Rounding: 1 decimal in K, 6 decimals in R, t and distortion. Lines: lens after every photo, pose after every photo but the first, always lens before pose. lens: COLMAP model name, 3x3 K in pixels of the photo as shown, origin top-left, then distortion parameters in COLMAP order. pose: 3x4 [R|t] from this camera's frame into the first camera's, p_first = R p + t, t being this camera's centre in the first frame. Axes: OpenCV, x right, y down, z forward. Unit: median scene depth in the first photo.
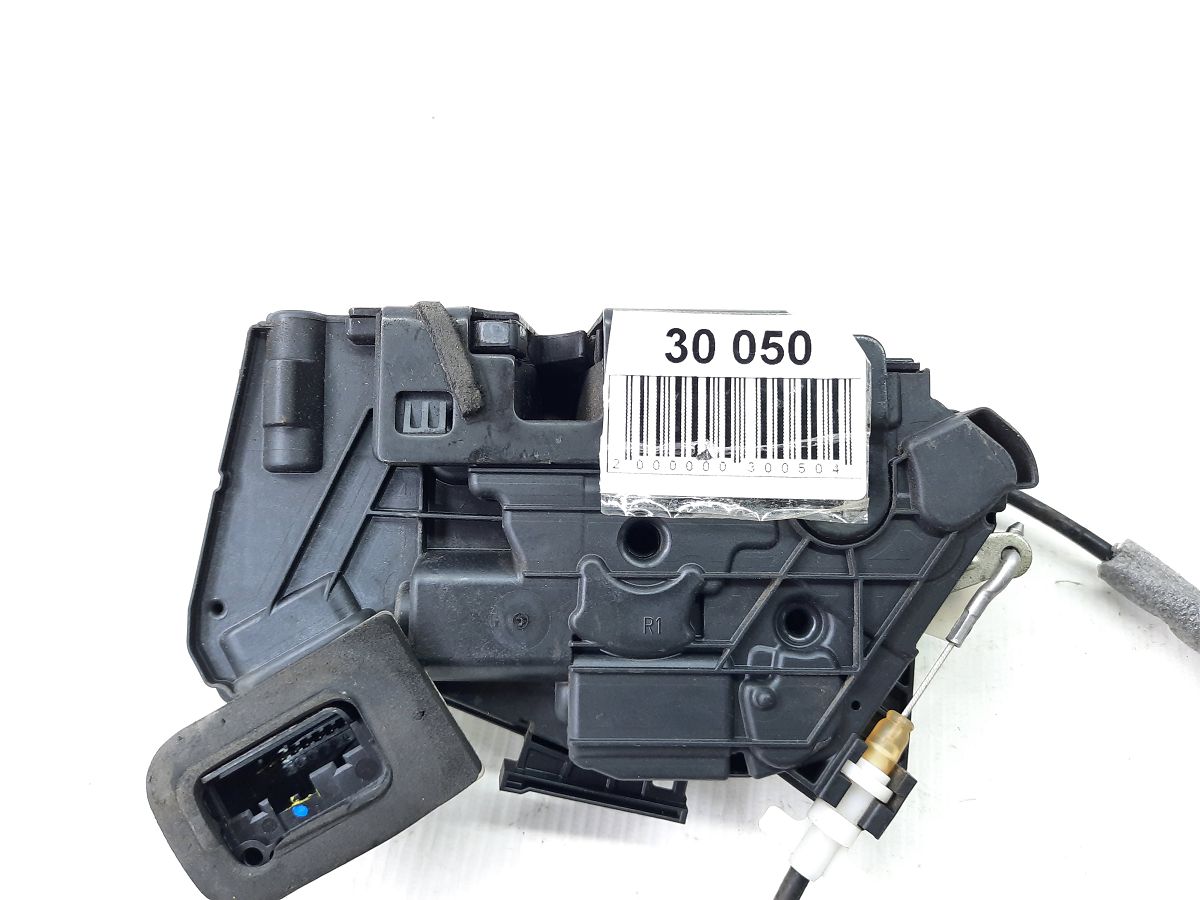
lens RADIAL K [[873.1, 0, 573.5], [0, 873.1, 448.9], [0, 0, 1]] dist [0.003139, 0.000418]
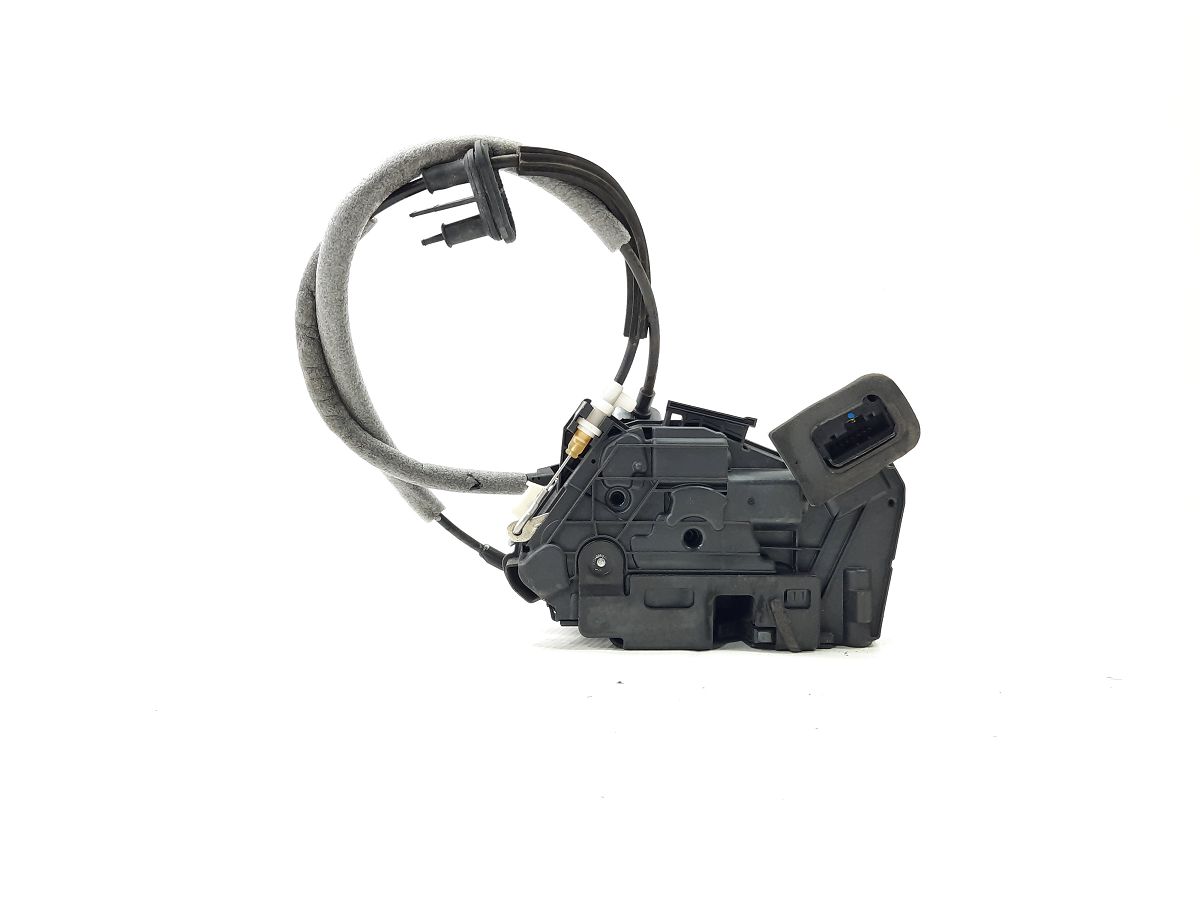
lens RADIAL K [[873.1, 0, 573.5], [0, 873.1, 448.9], [0, 0, 1]] dist [0.003139, 0.000418]
pose [[-0.999762, -0.000715, -0.021798, 0.416765], [-0.000760, -0.997713, 0.067584, 0.178689], [-0.021796, 0.067584, 0.997475, -1.127366]]
